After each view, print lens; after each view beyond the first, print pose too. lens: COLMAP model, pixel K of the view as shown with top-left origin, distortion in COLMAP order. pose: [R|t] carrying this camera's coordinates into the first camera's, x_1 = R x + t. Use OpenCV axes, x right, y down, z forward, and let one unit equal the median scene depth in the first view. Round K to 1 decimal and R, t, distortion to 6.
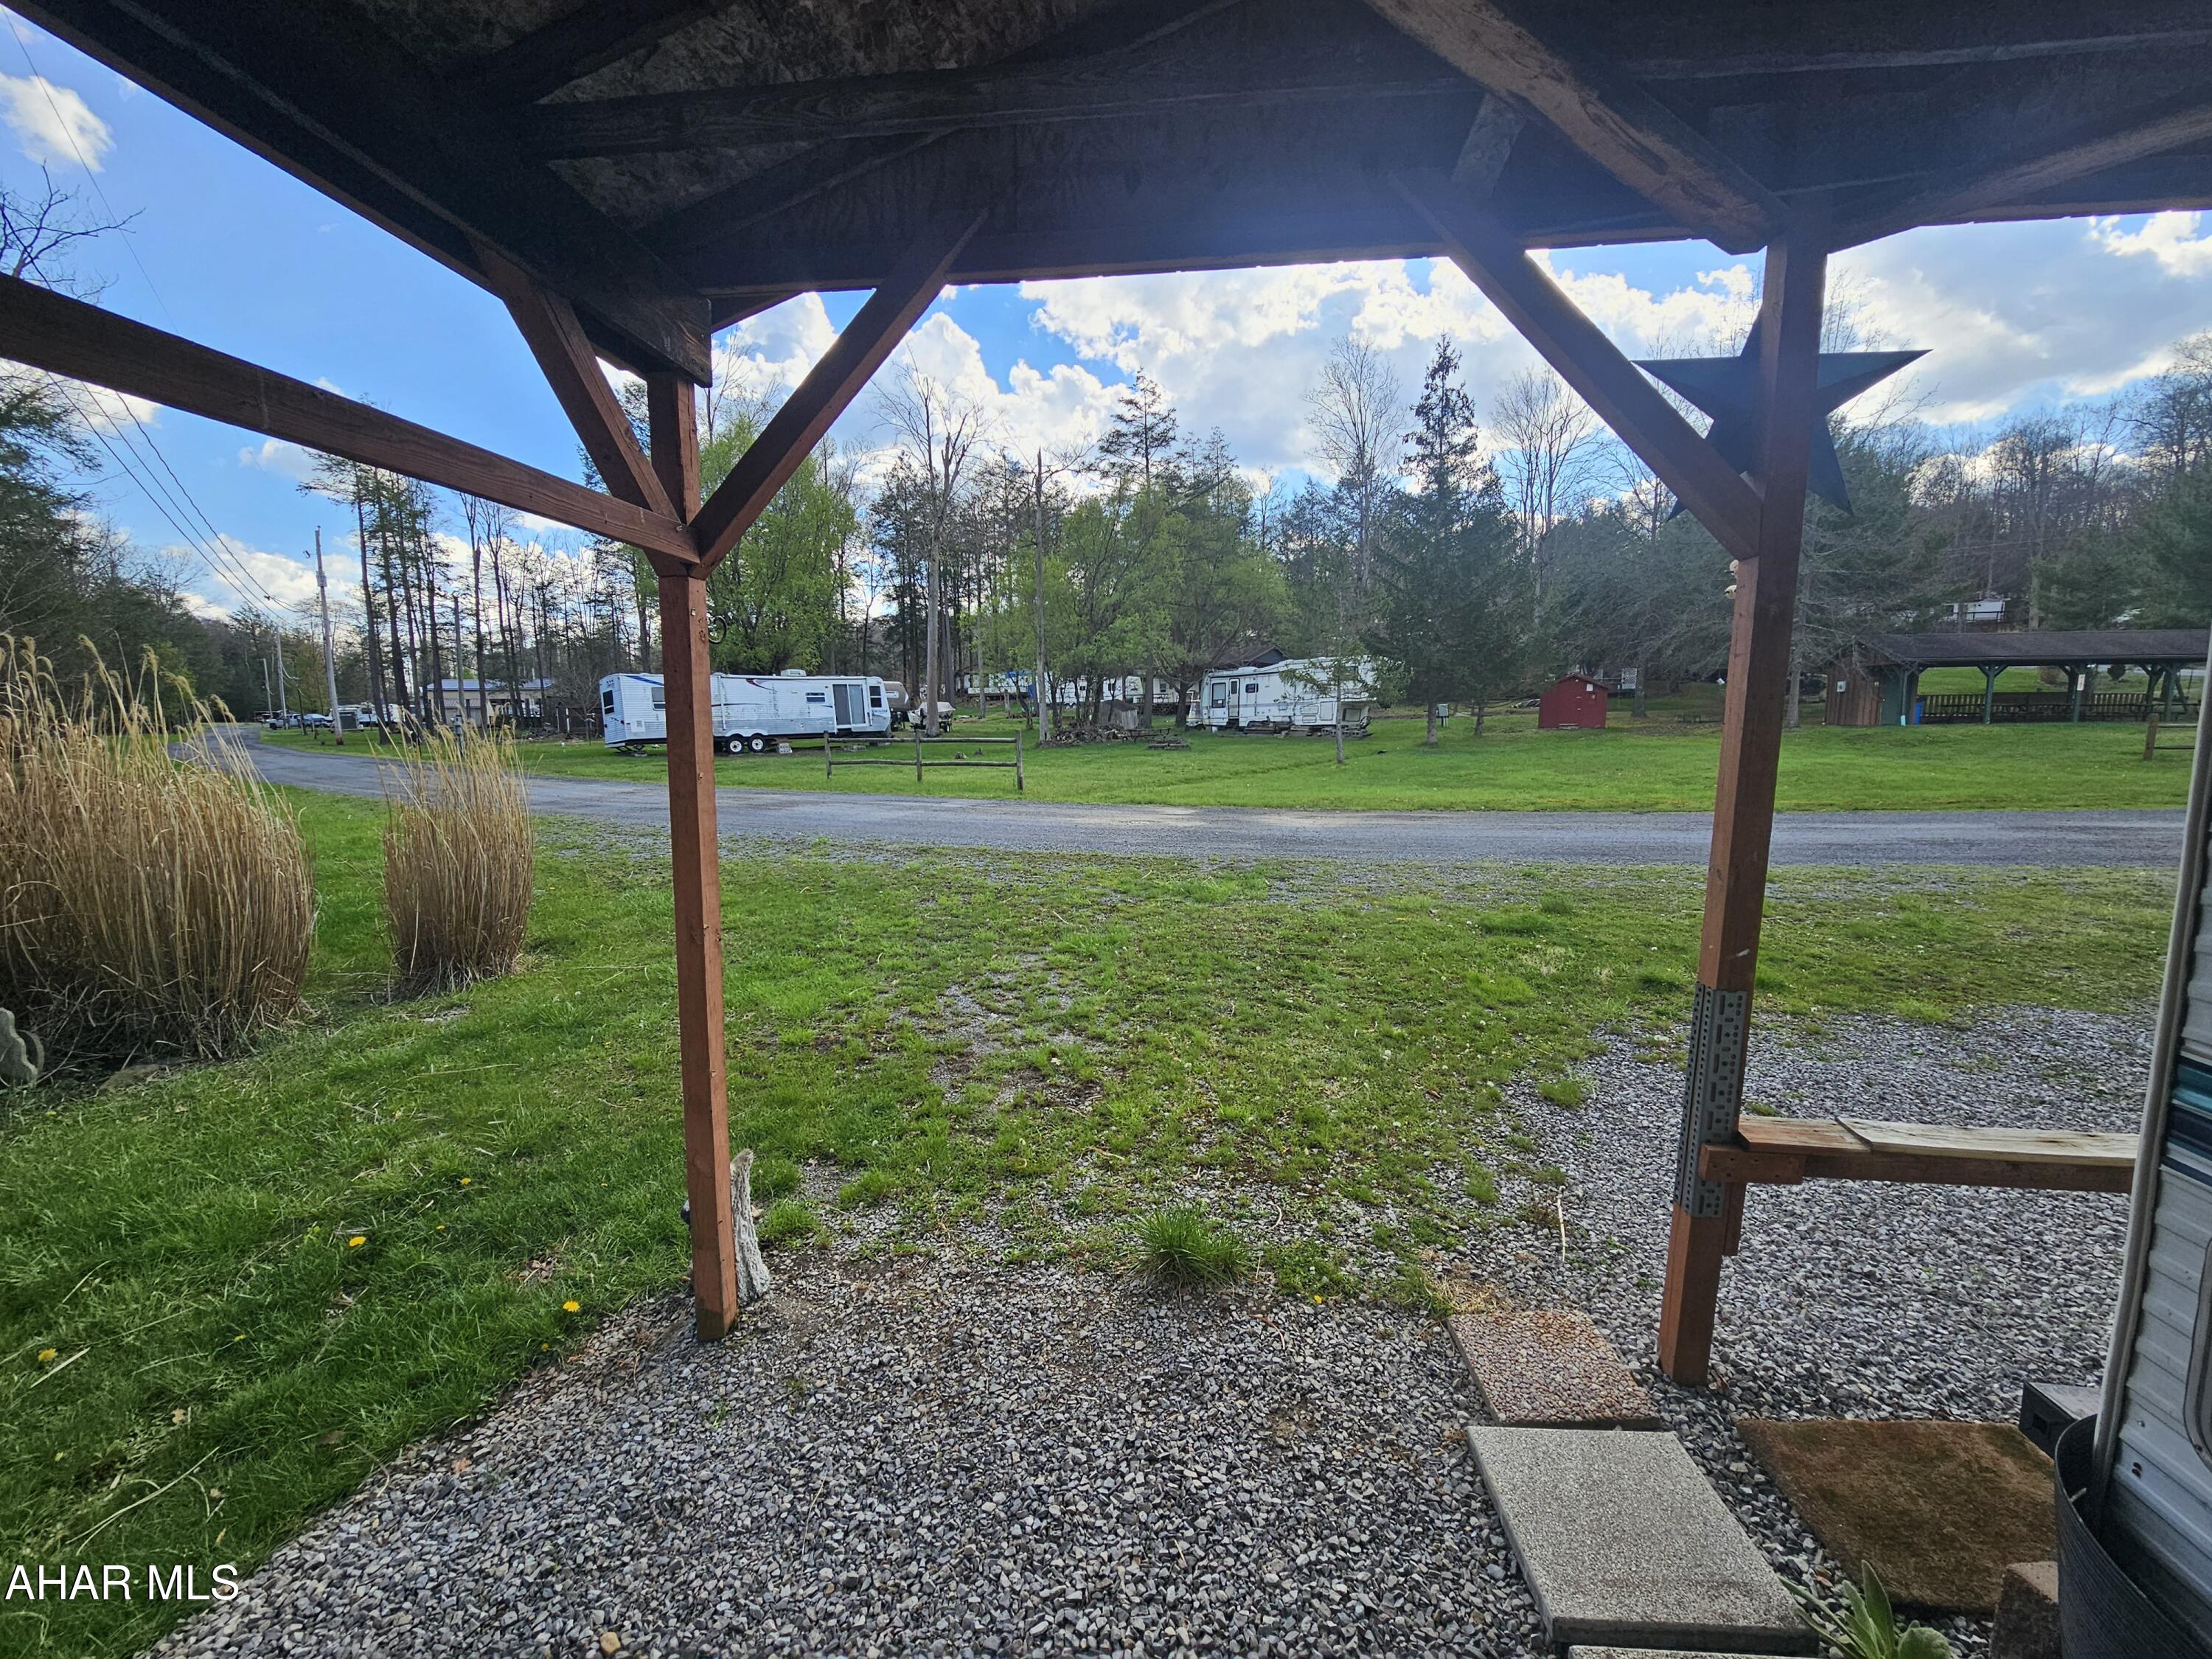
lens RADIAL K [[892.9, 0, 1106.0], [0, 892.9, 829.5], [0, 0, 1]] dist [-0.008821, 0.000208]
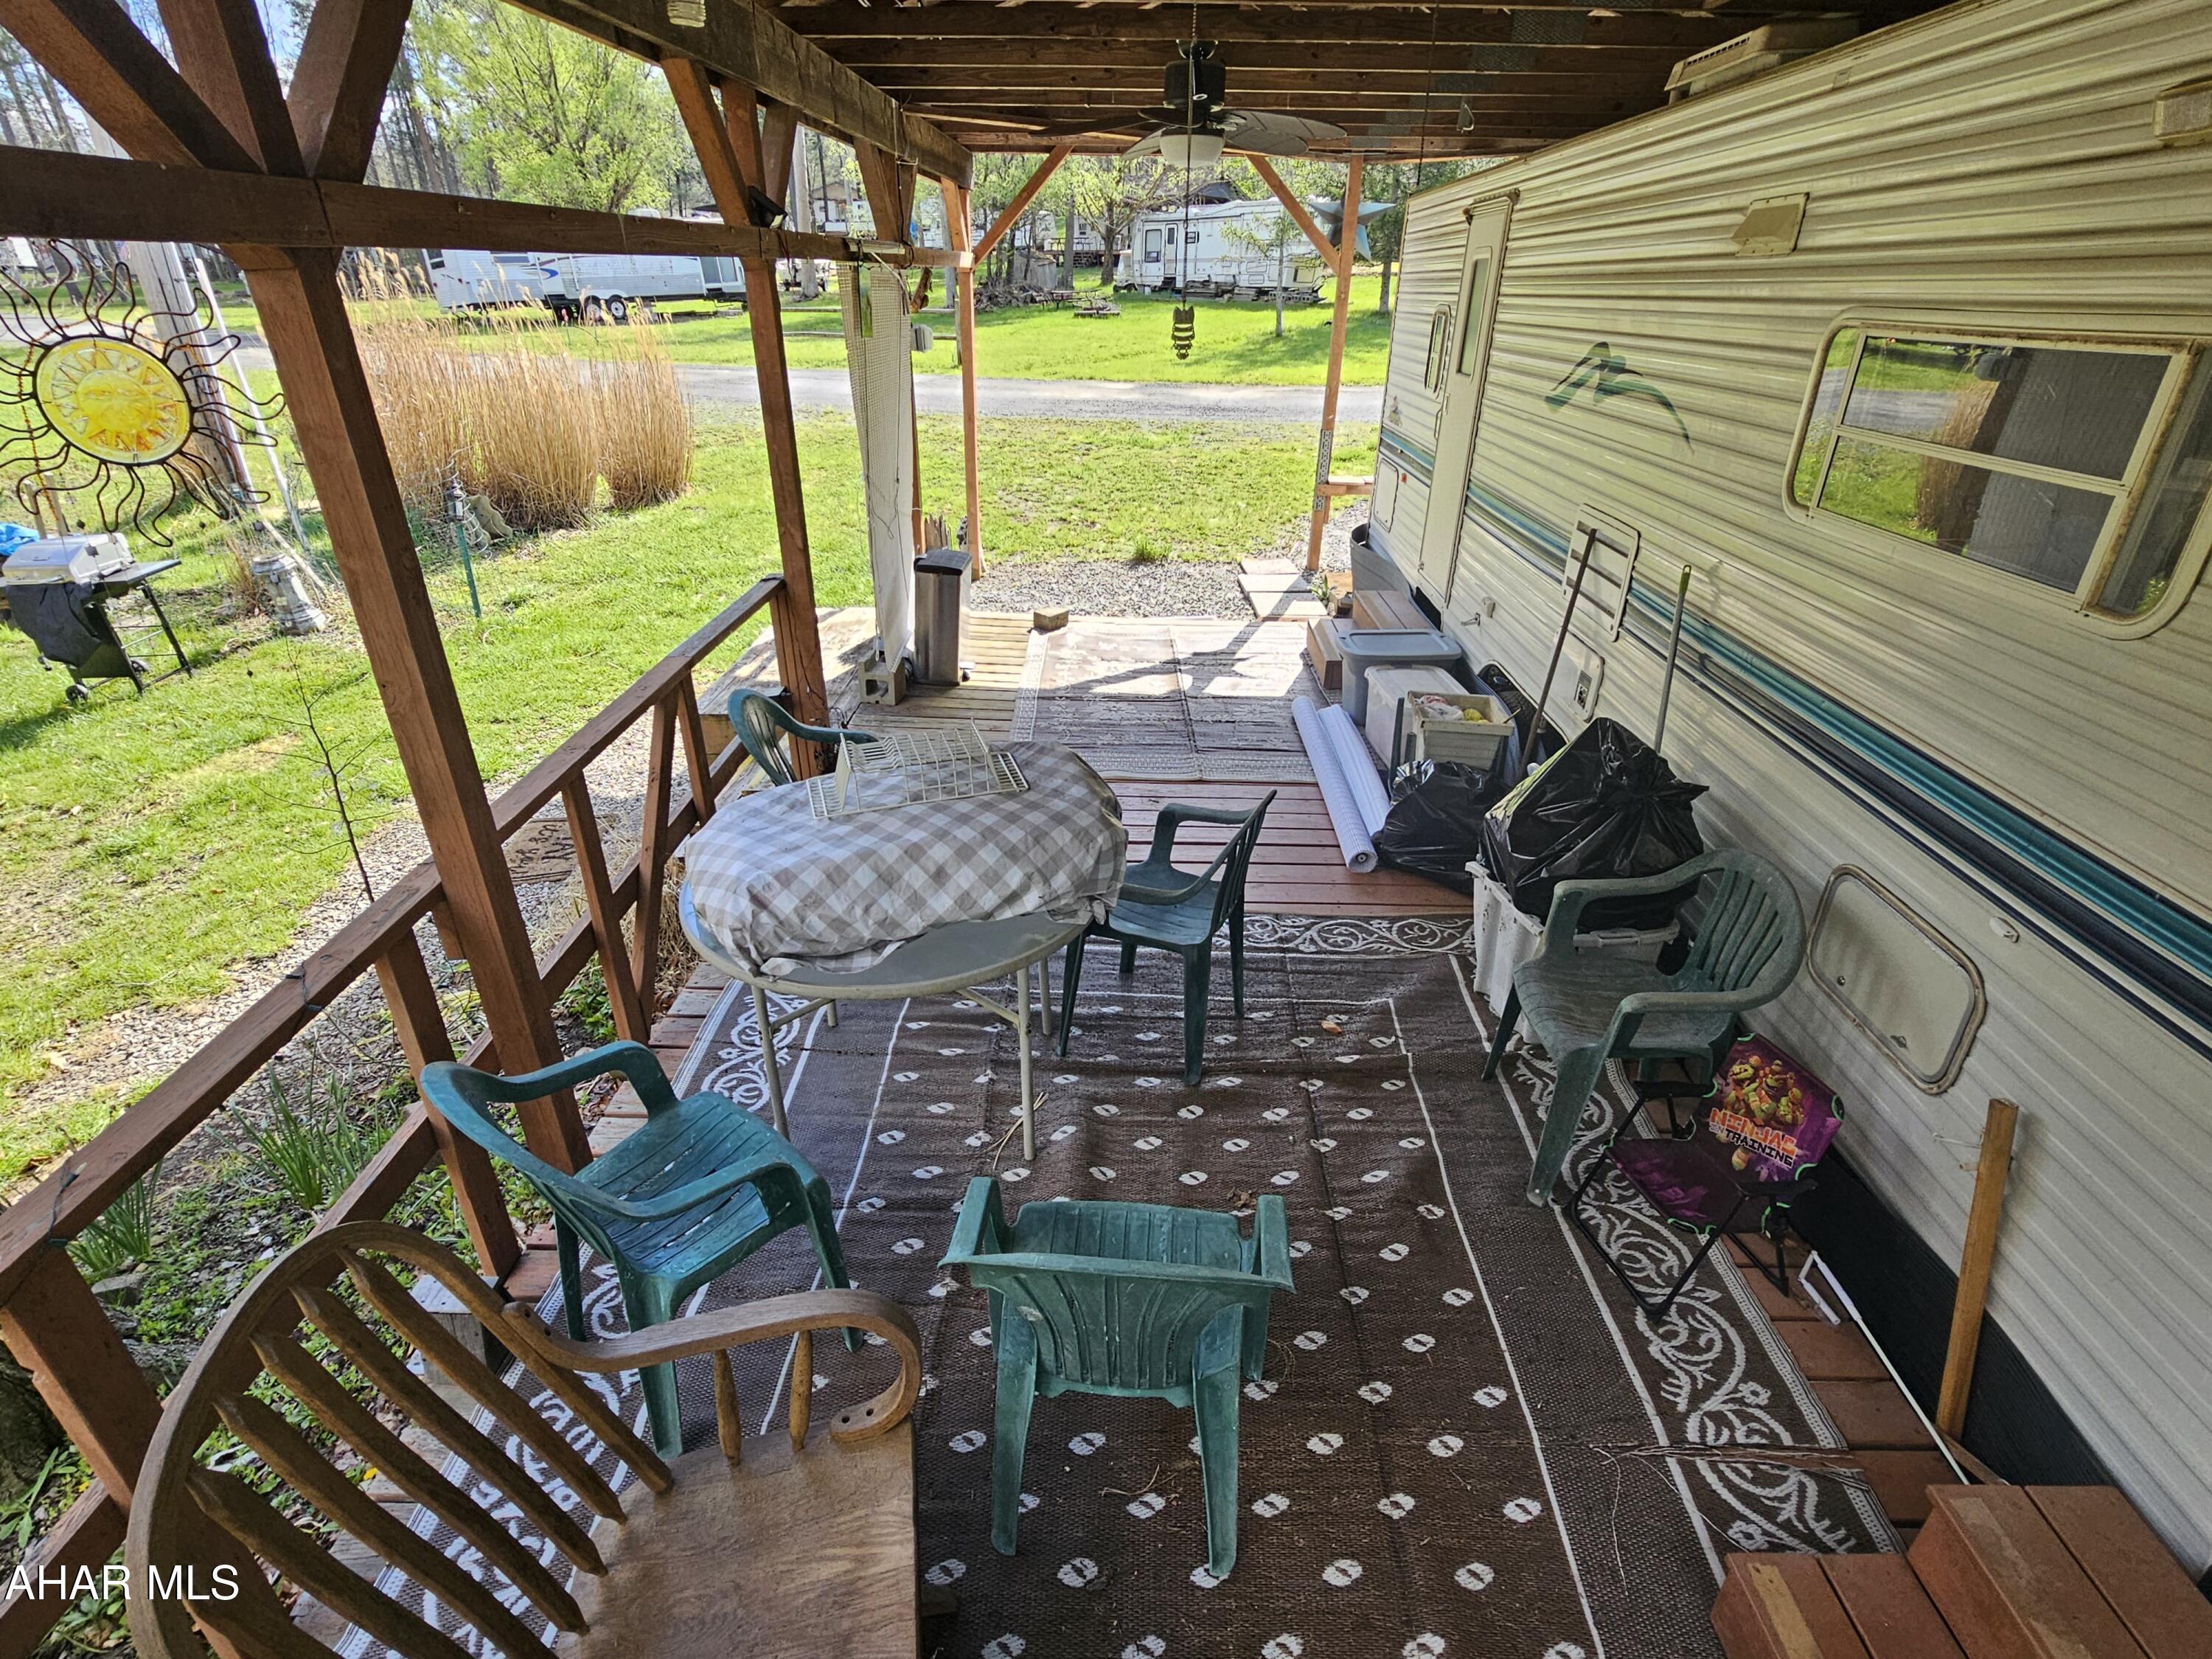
lens RADIAL K [[1096.2, 0, 1106.0], [0, 1096.2, 829.5], [0, 0, 1]] dist [-0.009653, 0.000711]
pose [[0.996026, -0.033345, 0.082584, -0.023537], [0.002534, 0.937504, 0.347965, 0.008055], [-0.089025, -0.346373, 0.933863, -0.166824]]
